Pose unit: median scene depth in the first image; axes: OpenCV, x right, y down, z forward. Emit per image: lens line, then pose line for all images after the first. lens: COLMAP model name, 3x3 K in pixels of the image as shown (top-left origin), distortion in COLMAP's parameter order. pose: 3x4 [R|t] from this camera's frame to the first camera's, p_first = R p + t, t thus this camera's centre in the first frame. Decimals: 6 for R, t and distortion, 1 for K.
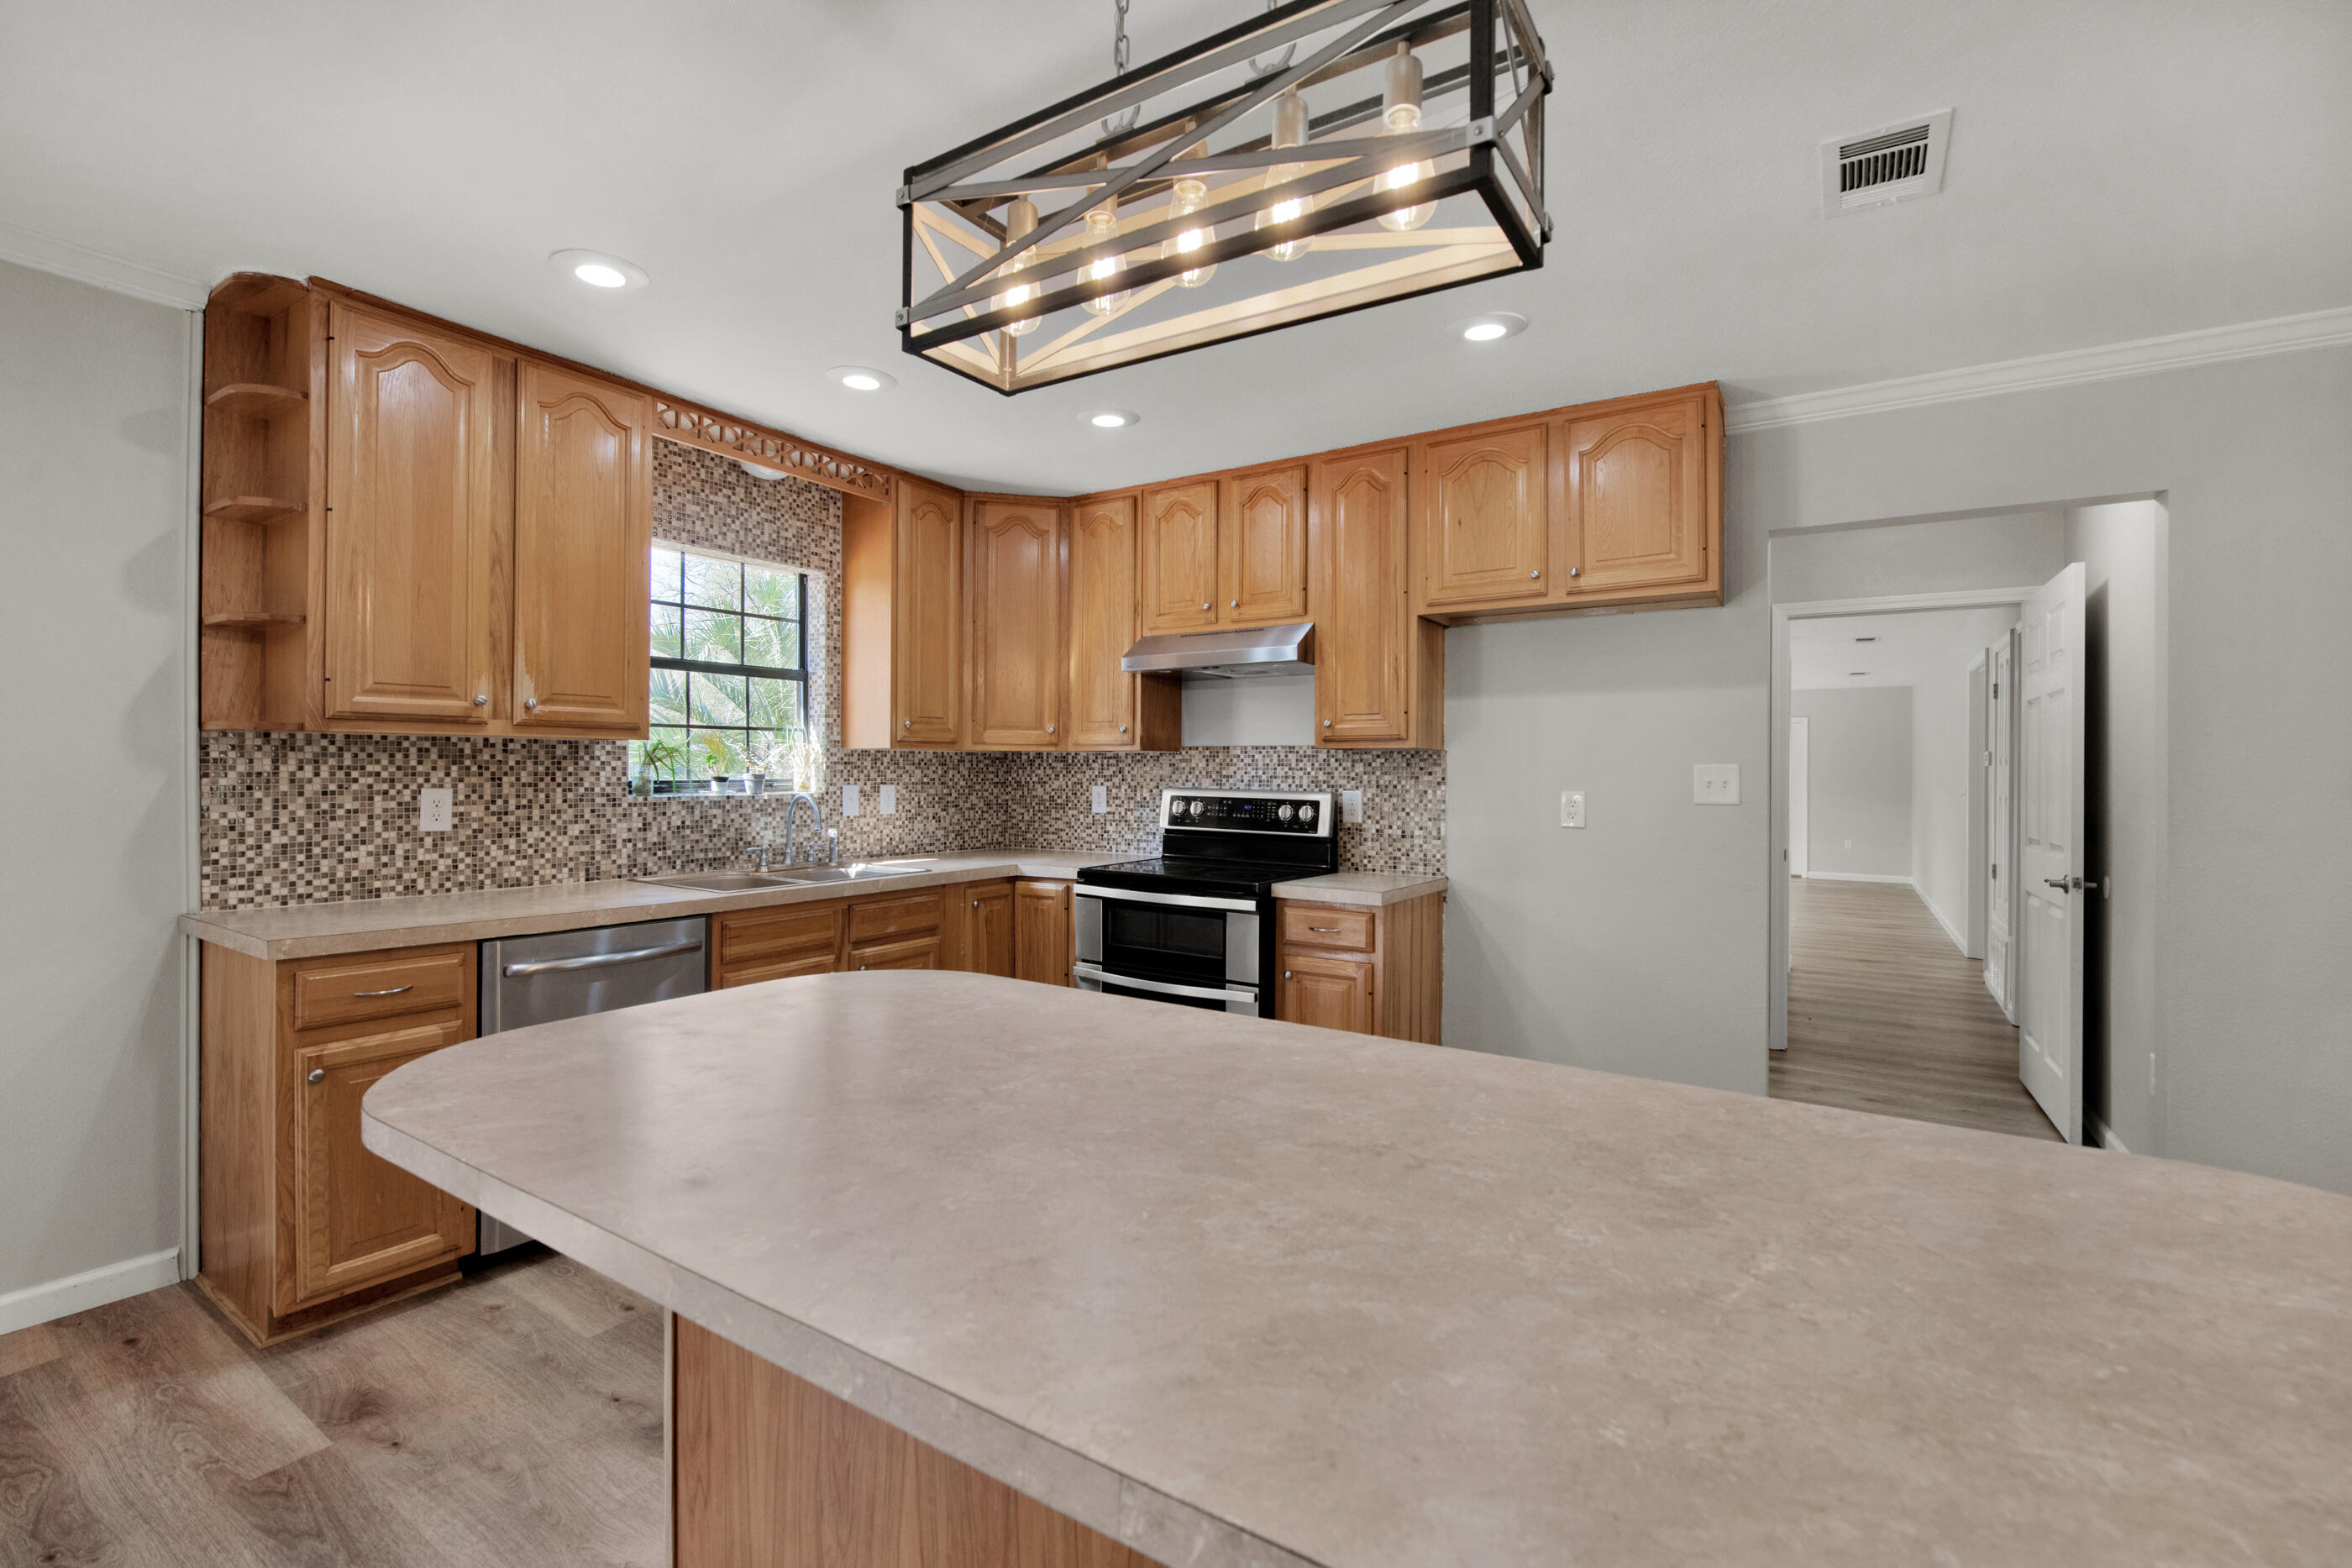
lens RADIAL K [[1002.1, 0, 1181.2], [0, 1002.1, 773.6], [0, 0, 1]] dist [-0.014150, -0.000369]
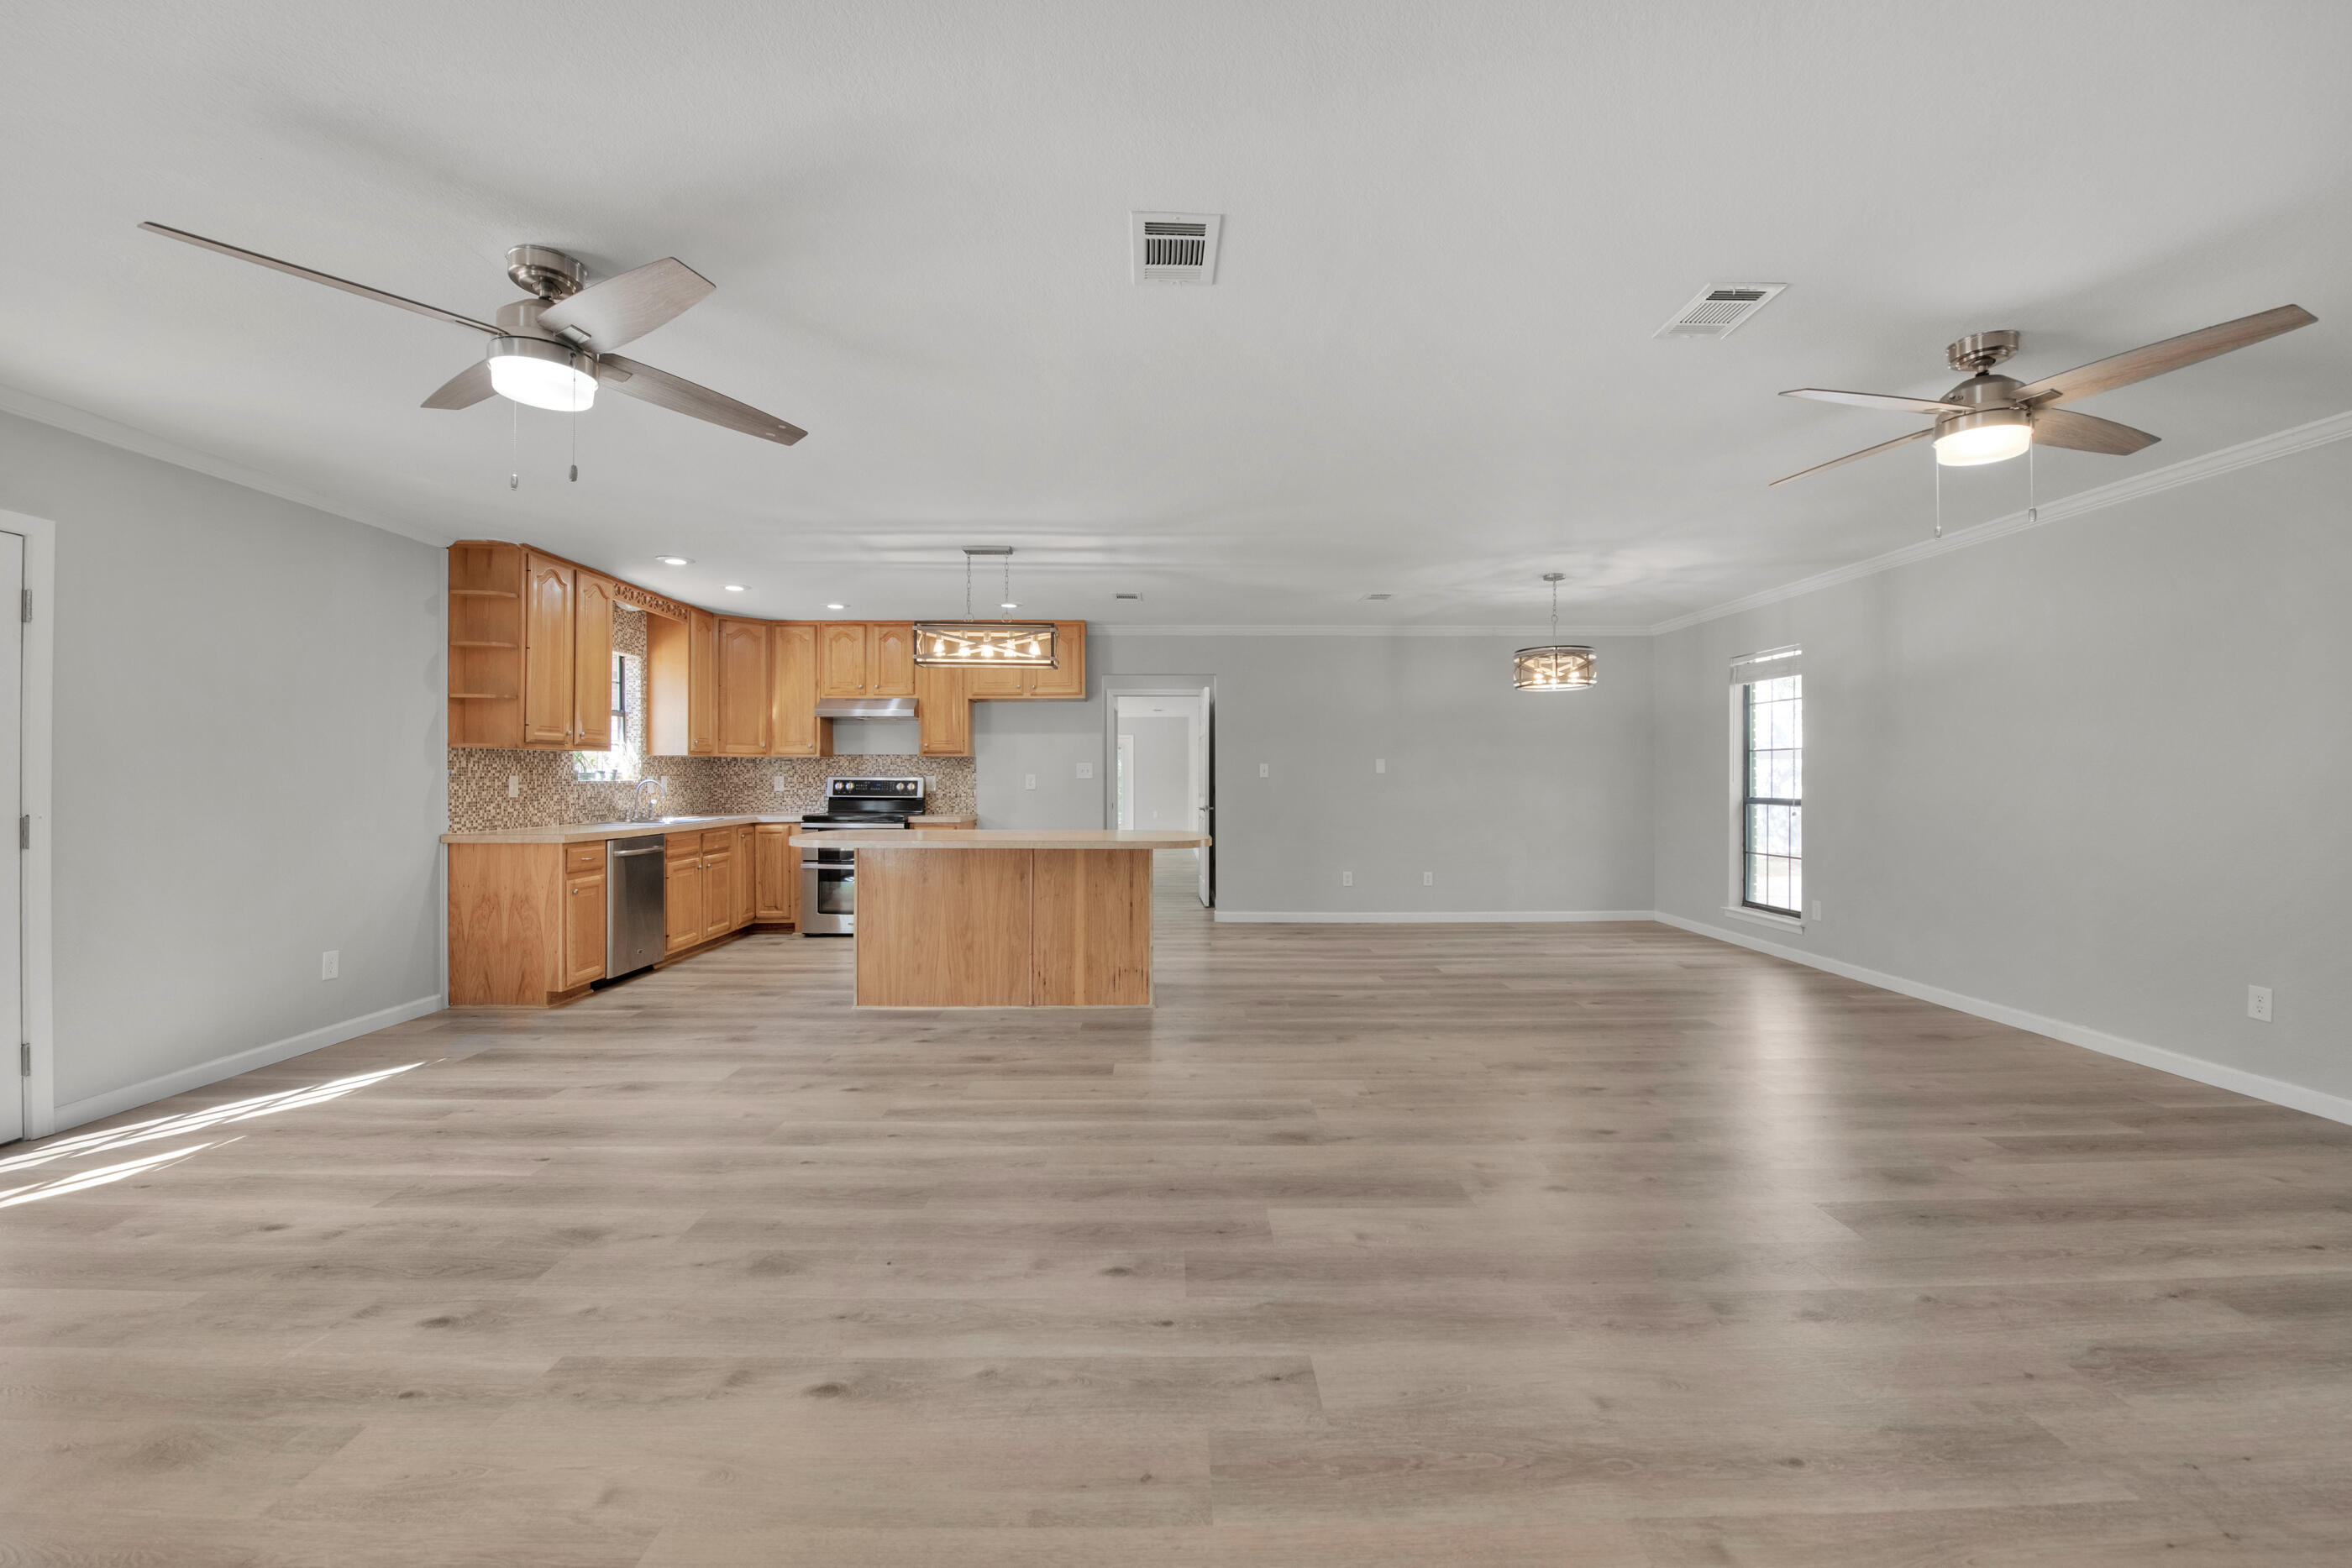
lens RADIAL K [[951.9, 0, 1184.3], [0, 951.9, 775.2], [0, 0, 1]] dist [-0.016920, -0.000777]
pose [[0.827990, -0.007880, 0.560687, -0.548625], [0.008285, 0.999964, 0.001819, 0.016957], [-0.560682, 0.003140, 0.828026, -1.031696]]
